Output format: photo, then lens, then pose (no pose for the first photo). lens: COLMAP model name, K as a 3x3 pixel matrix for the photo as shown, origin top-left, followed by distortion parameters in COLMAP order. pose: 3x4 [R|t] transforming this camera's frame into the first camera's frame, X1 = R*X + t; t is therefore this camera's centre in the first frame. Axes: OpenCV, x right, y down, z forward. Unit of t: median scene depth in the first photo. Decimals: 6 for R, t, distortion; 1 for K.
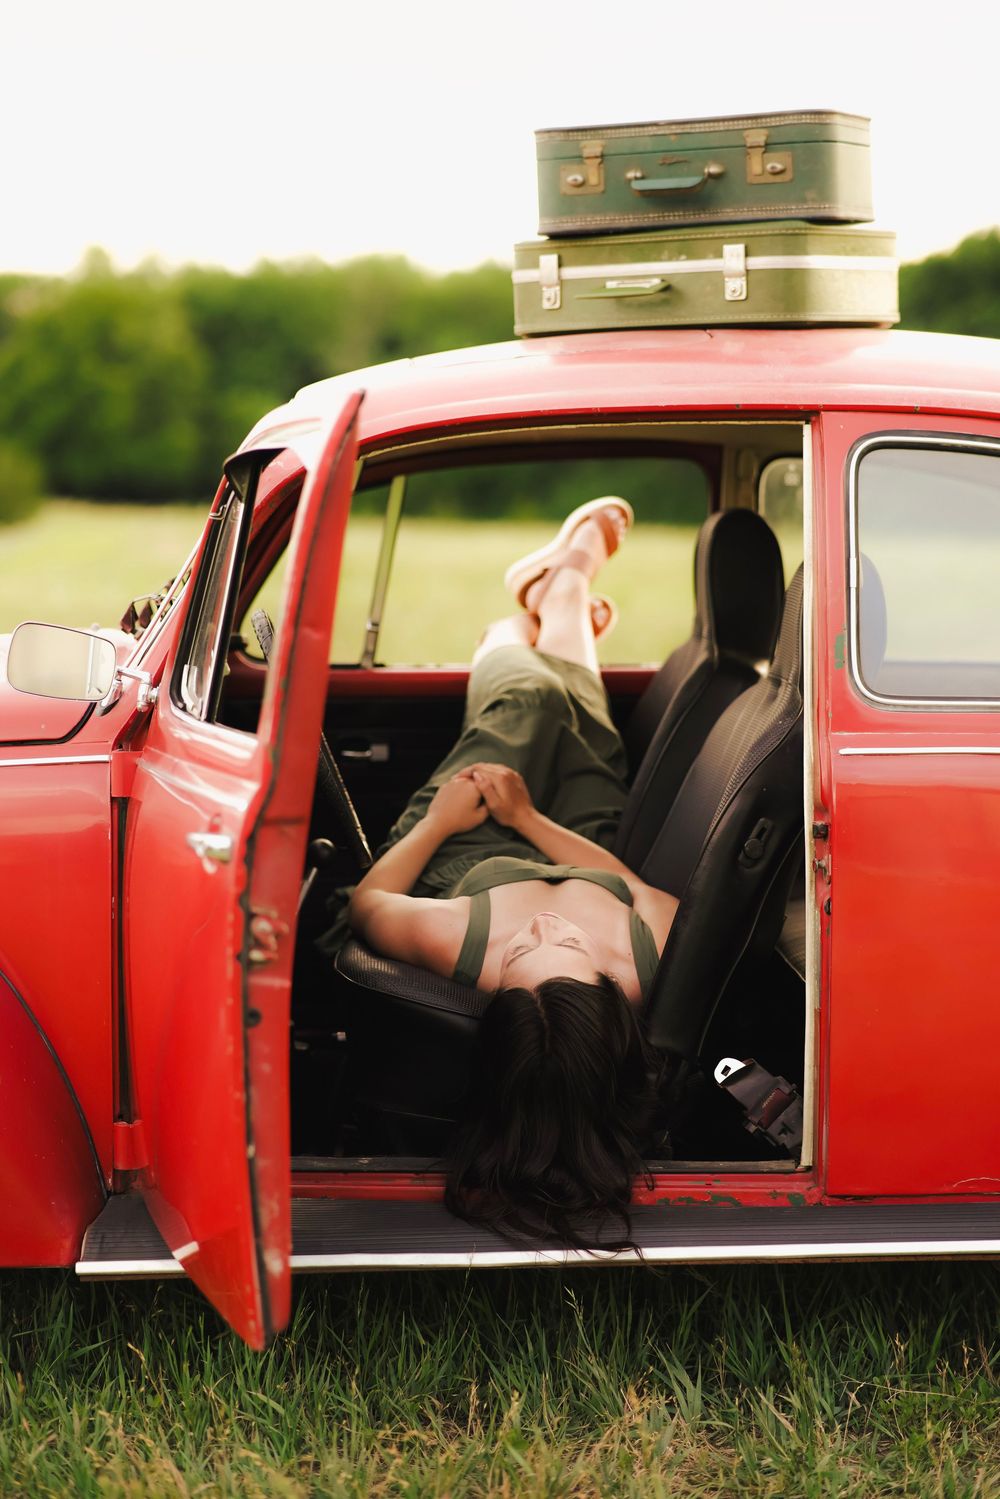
lens RADIAL K [[3671.3, 0, 502.6], [0, 3671.3, 748.6], [0, 0, 1]] dist [0.013712, -0.233774]
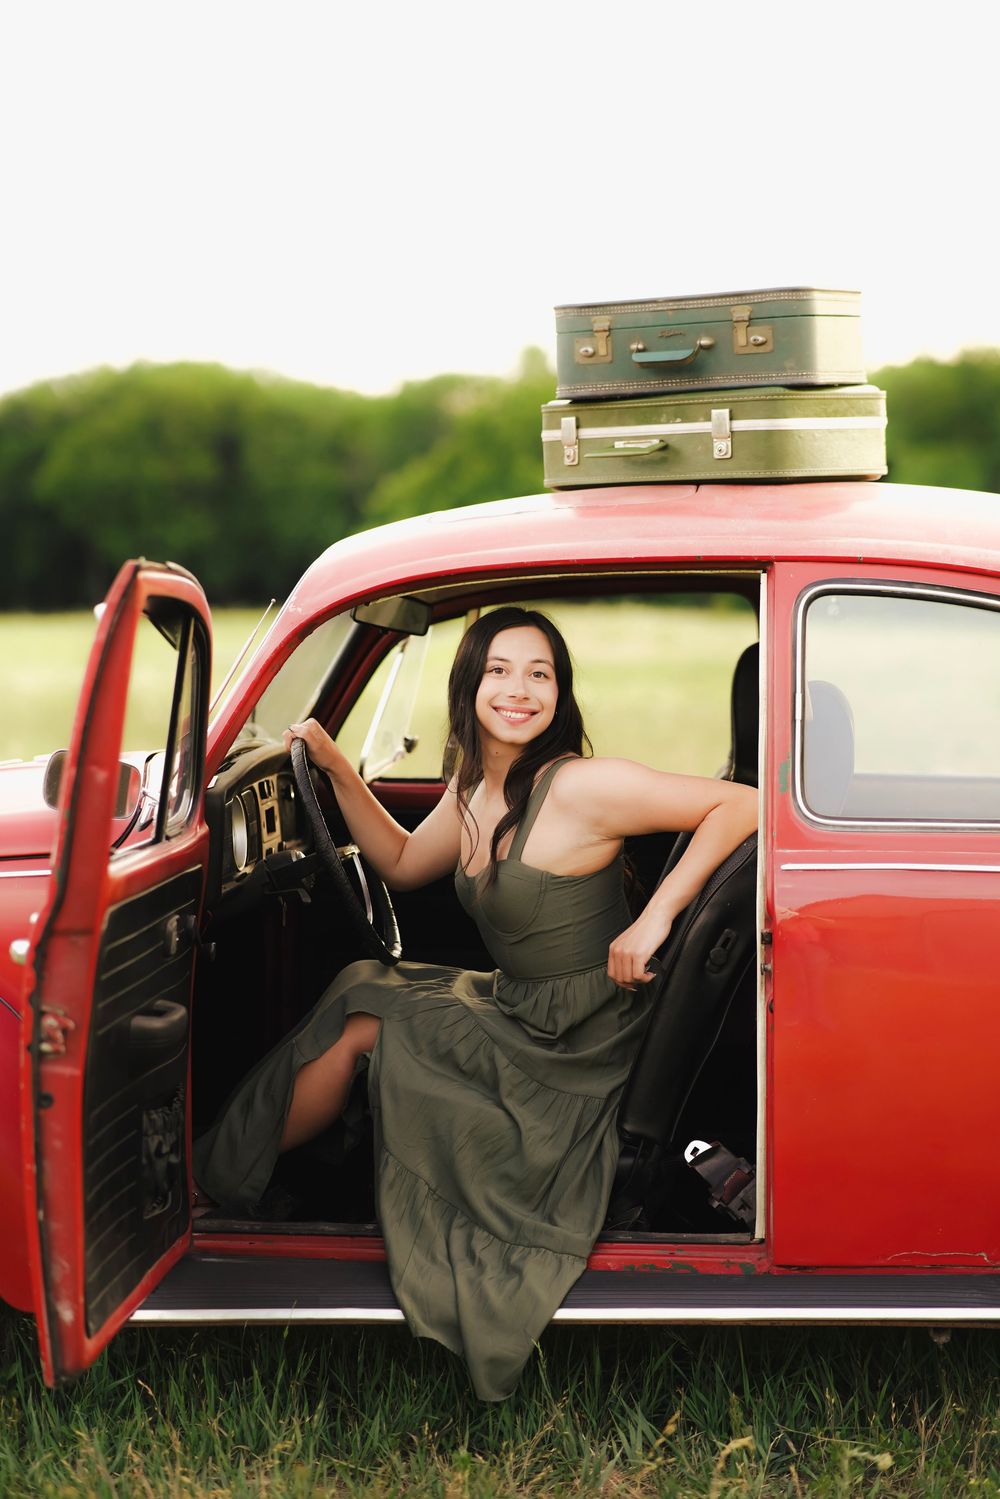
lens RADIAL K [[3676.5, 0, 493.5], [0, 3676.5, 751.4], [0, 0, 1]] dist [0.039899, -0.458282]
pose [[0.992425, 0.002976, -0.122818, 0.132294], [-0.005575, 0.999768, -0.020817, -0.009801], [0.122727, 0.021344, 0.992211, -0.114056]]
